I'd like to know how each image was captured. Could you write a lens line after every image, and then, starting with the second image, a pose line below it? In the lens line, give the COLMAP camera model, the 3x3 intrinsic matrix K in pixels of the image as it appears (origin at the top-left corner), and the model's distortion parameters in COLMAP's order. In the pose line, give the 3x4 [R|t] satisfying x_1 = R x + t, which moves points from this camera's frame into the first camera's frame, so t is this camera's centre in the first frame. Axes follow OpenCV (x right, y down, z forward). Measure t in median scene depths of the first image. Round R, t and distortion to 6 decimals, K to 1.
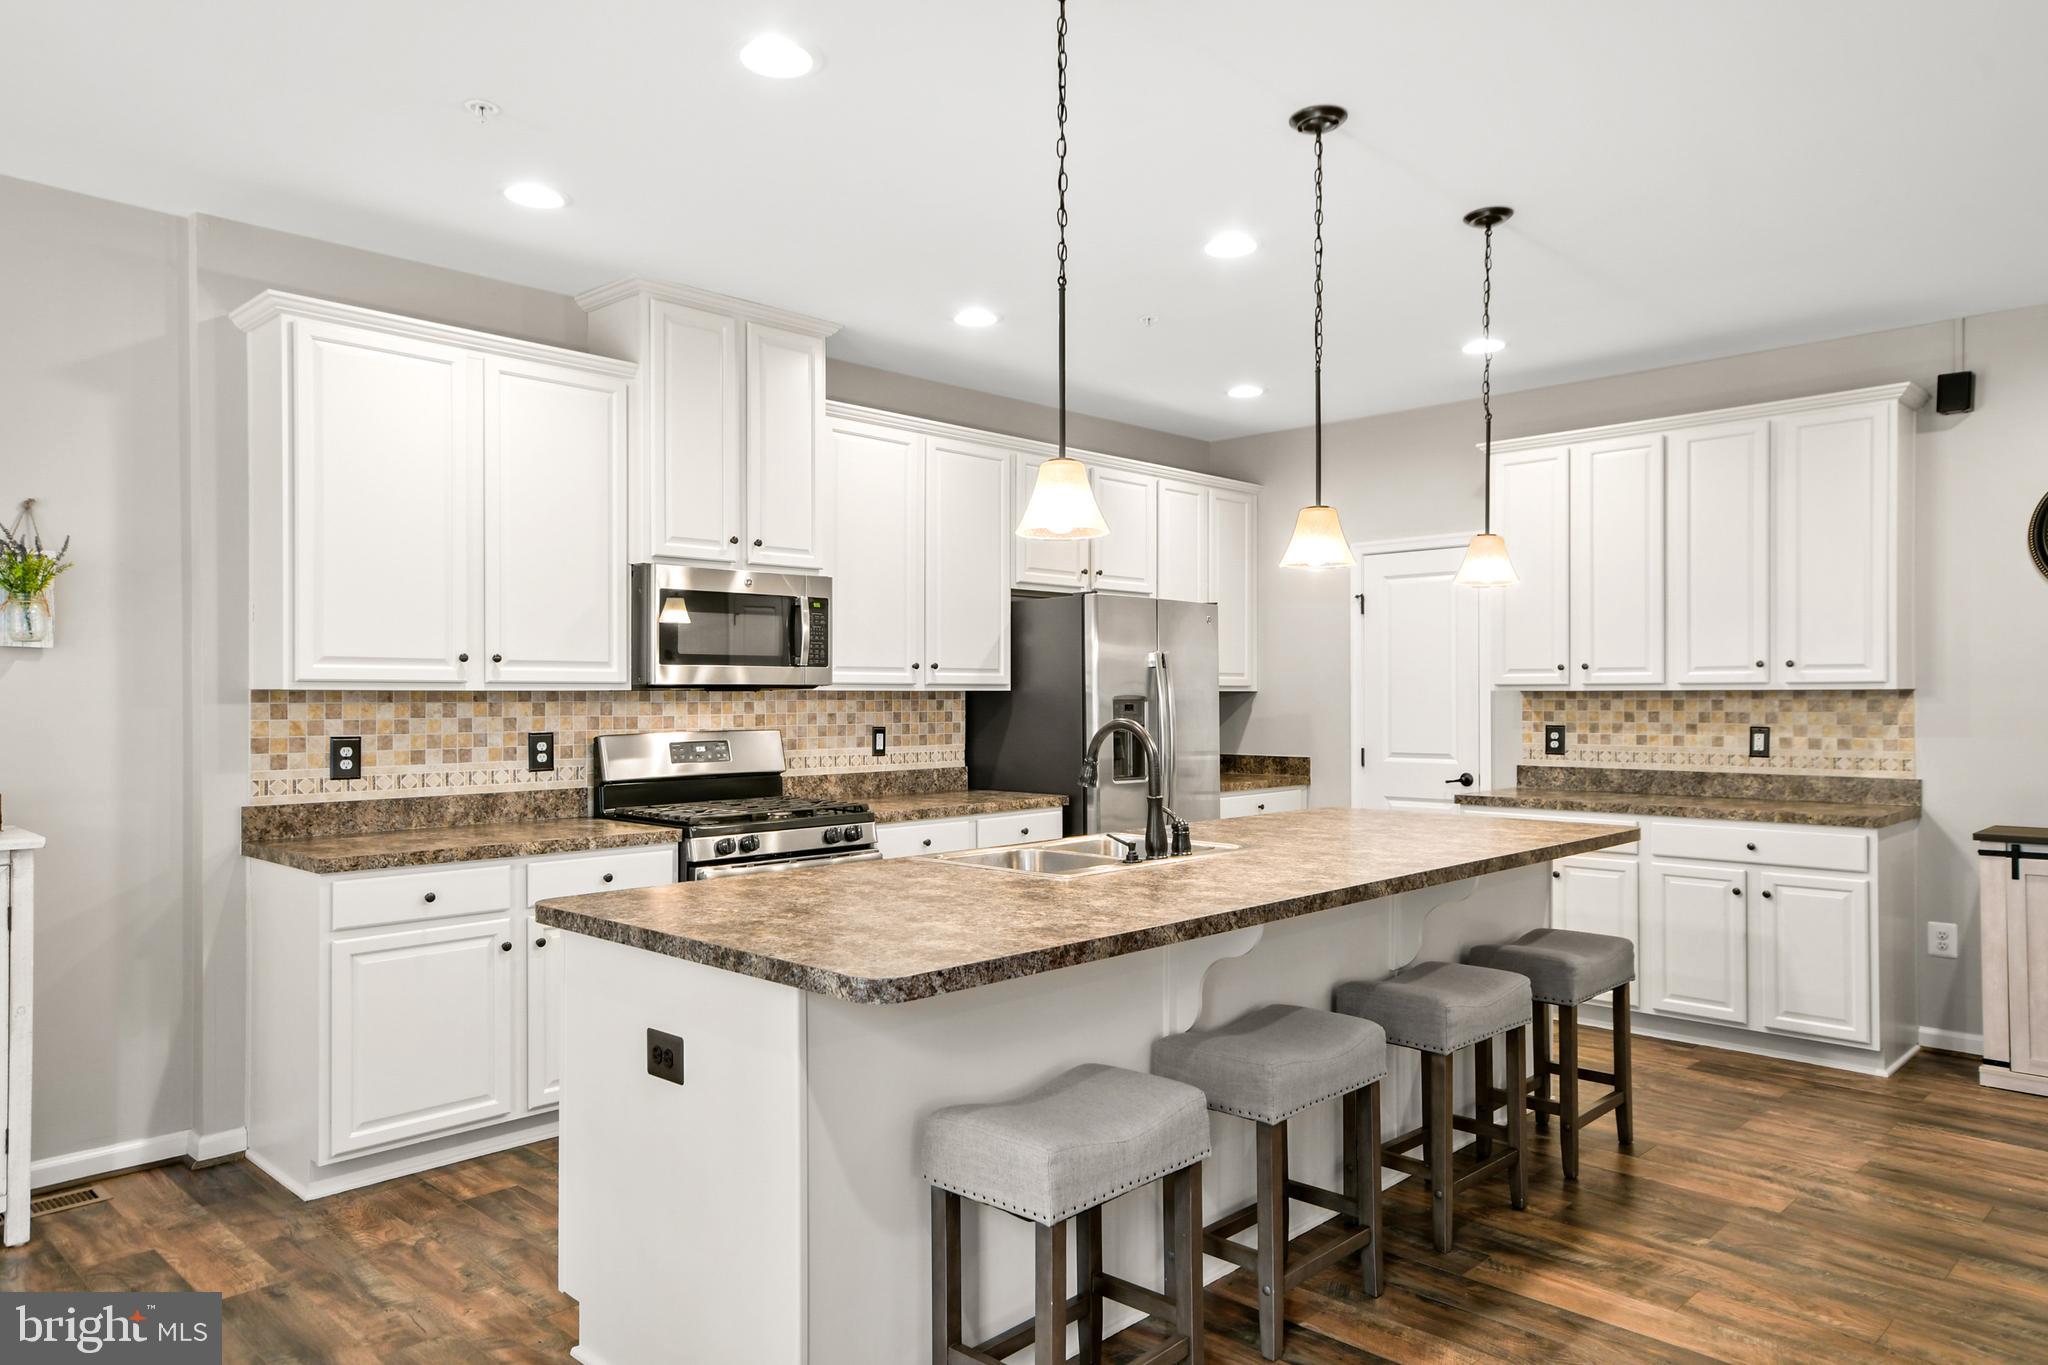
lens RADIAL K [[1336.2, 0, 1015.2], [0, 1336.2, 690.7], [0, 0, 1]] dist [0.020195, 0.013504]
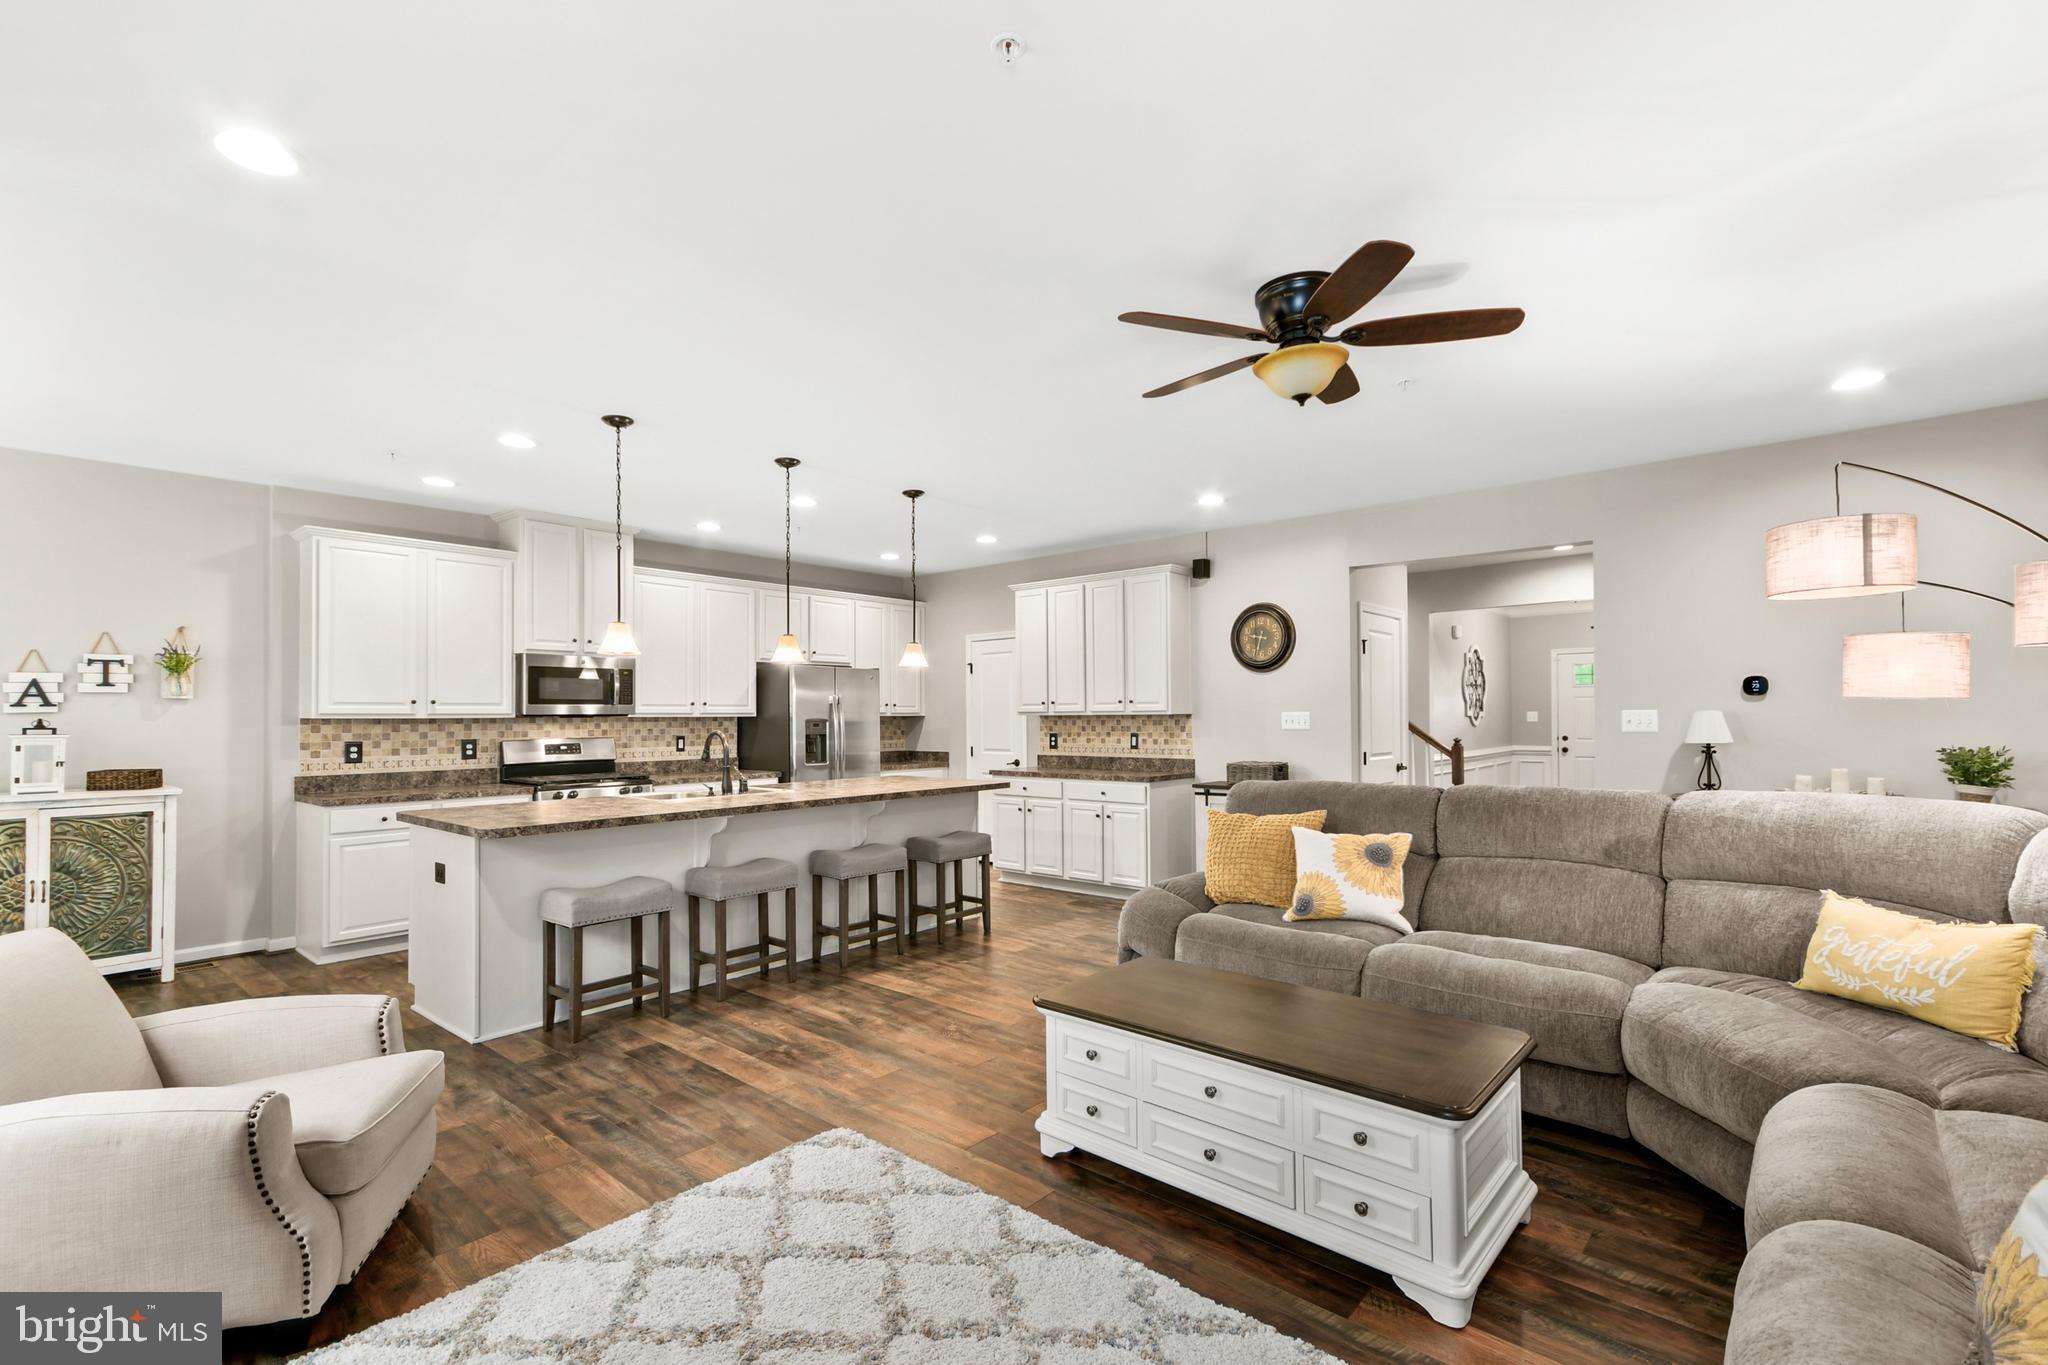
lens RADIAL K [[913.6, 0, 1016.6], [0, 913.6, 700.3], [0, 0, 1]] dist [0.025383, -0.001541]
pose [[0.998610, -0.003162, 0.052606, 0.371245], [0.003941, 0.999884, -0.014708, -0.002862], [-0.052554, 0.014895, 0.998507, -0.381077]]
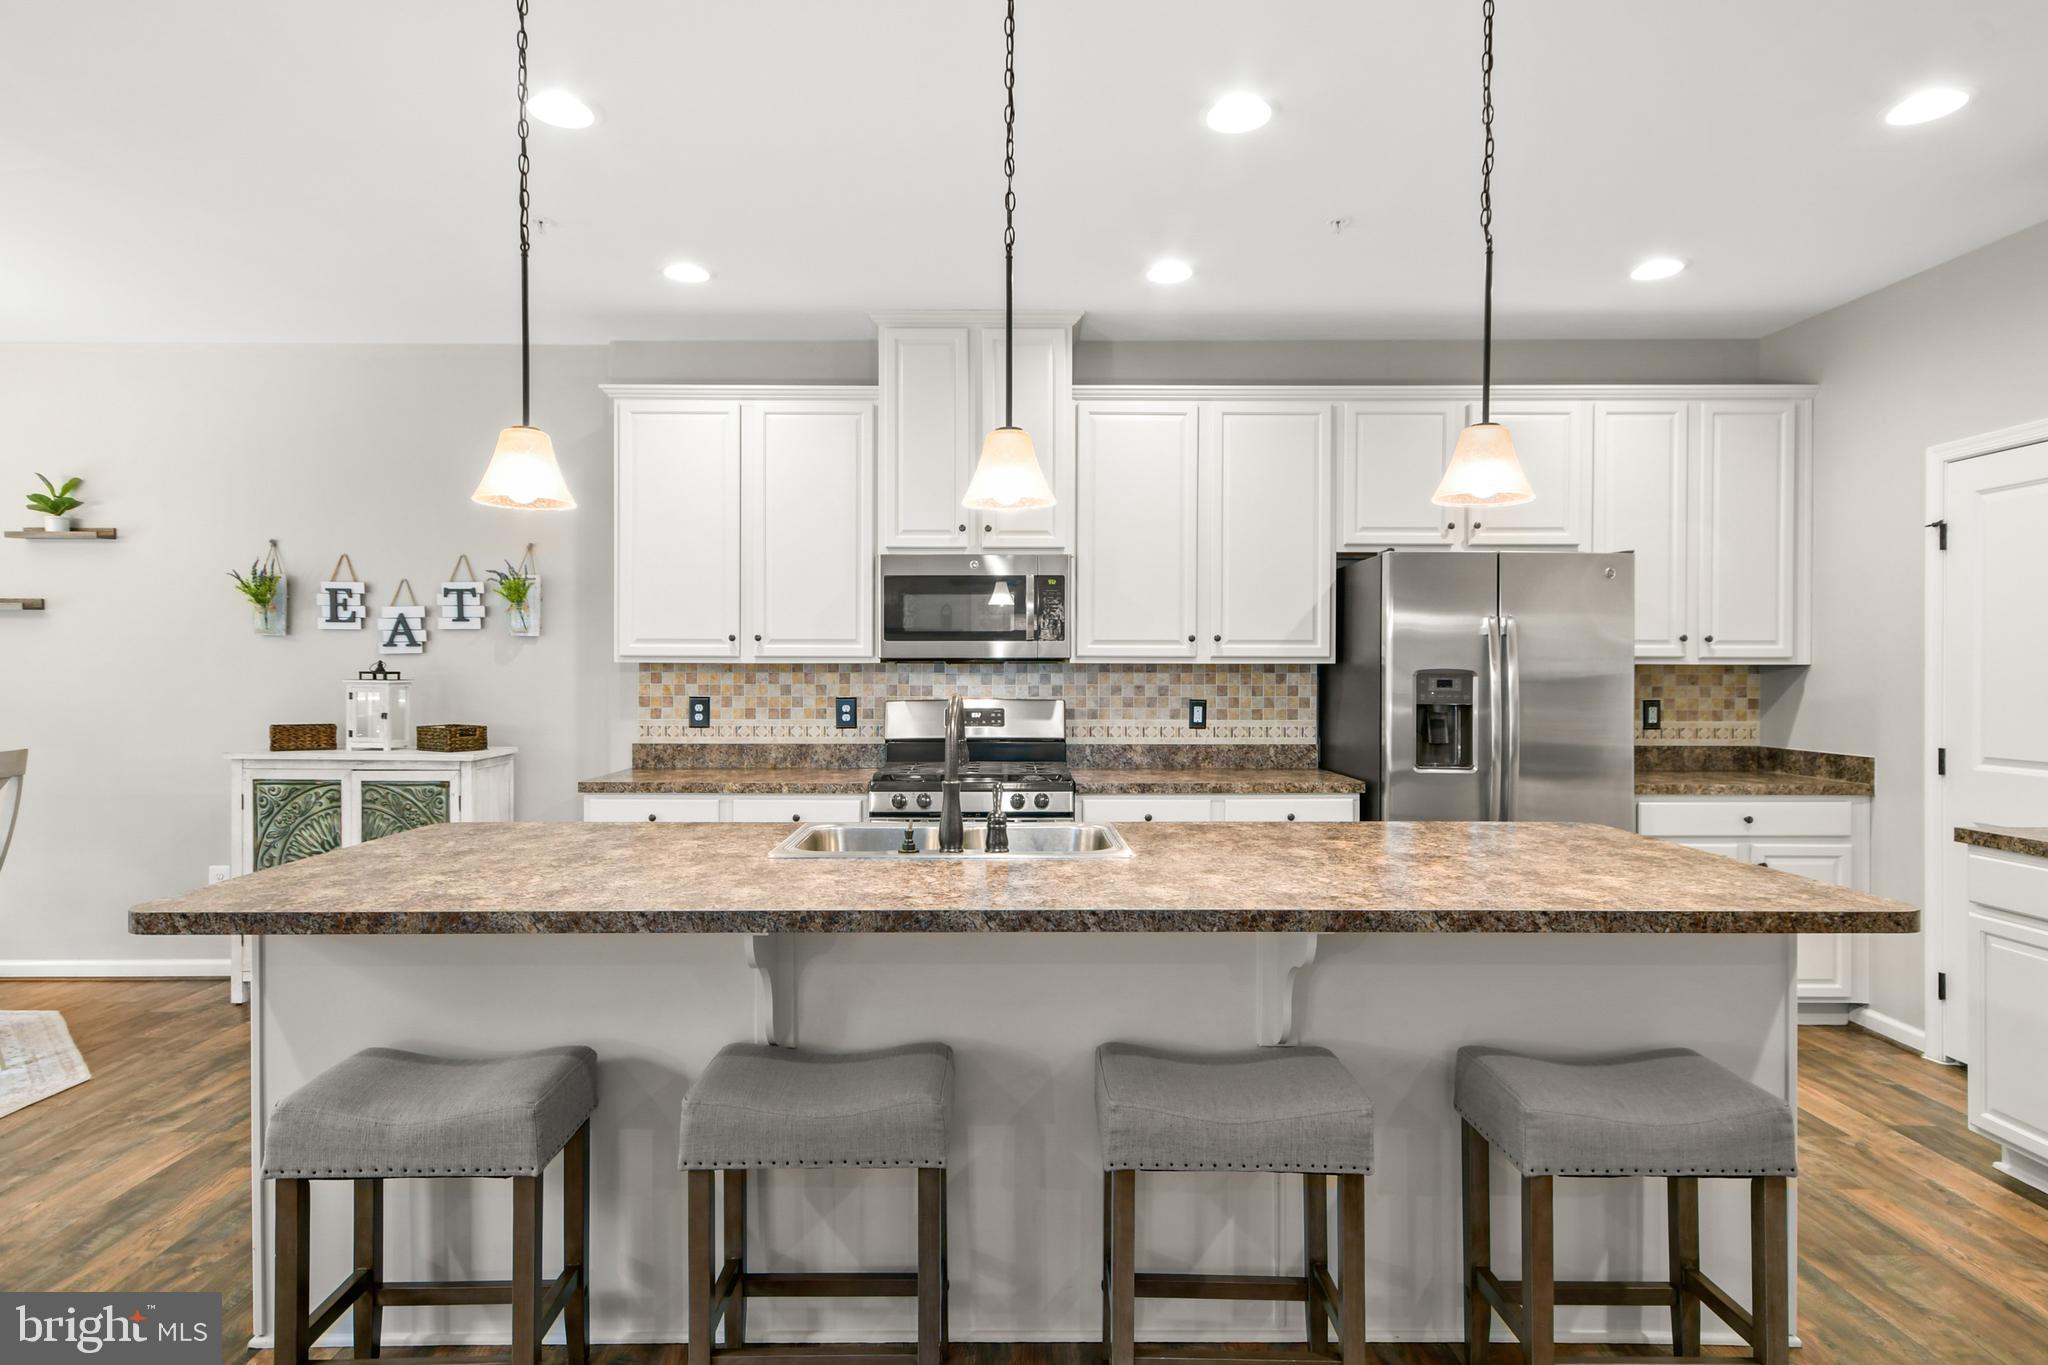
lens RADIAL K [[1125.7, 0, 1010.1], [0, 1125.7, 674.9], [0, 0, 1]] dist [0.012403, 0.001031]
pose [[0.696980, 0.006372, -0.717062, 0.499267], [-0.000538, 0.999965, 0.008362, 0.001745], [0.717091, -0.005442, 0.696959, 0.381867]]
